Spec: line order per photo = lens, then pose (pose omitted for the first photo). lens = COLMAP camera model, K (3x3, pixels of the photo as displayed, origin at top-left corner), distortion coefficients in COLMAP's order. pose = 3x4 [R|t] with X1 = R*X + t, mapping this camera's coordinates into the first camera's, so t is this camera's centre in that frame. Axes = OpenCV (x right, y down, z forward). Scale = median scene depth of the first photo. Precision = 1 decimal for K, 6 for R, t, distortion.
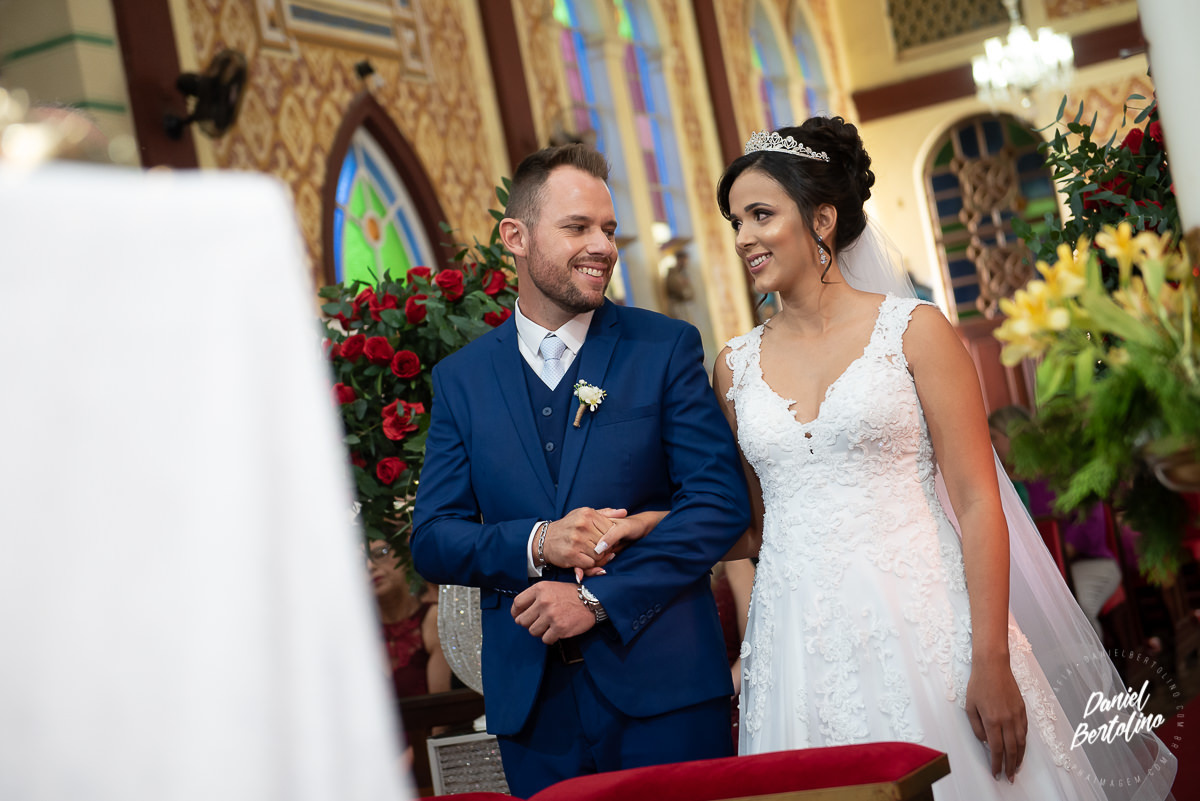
lens RADIAL K [[2211.1, 0, 600.0], [0, 2211.1, 400.5], [0, 0, 1]] dist [0.125115, 0.066070]
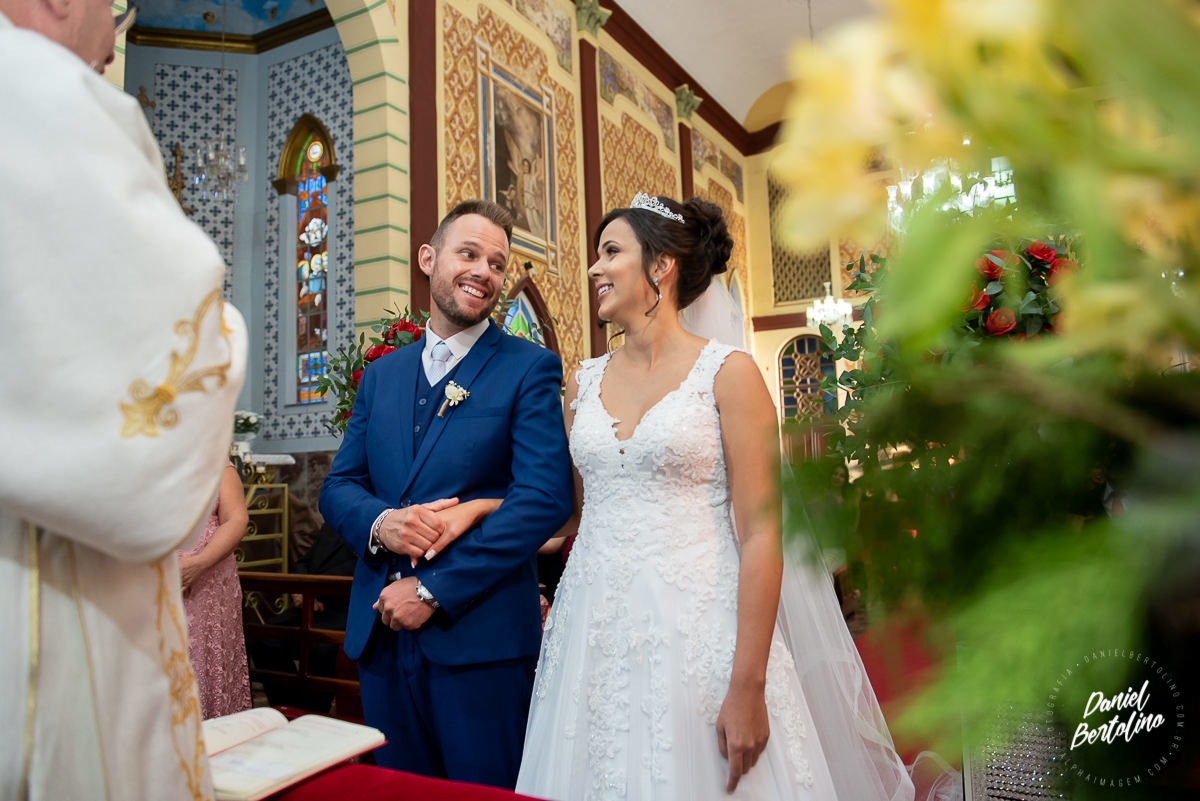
lens RADIAL K [[891.9, 0, 579.0], [0, 891.9, 394.1], [0, 0, 1]] dist [-0.006885, -0.002440]
pose [[0.986212, 0.149084, -0.071826, 0.075857], [-0.152097, 0.987617, -0.038459, 0.005563], [0.065203, 0.048853, 0.996675, 0.405473]]
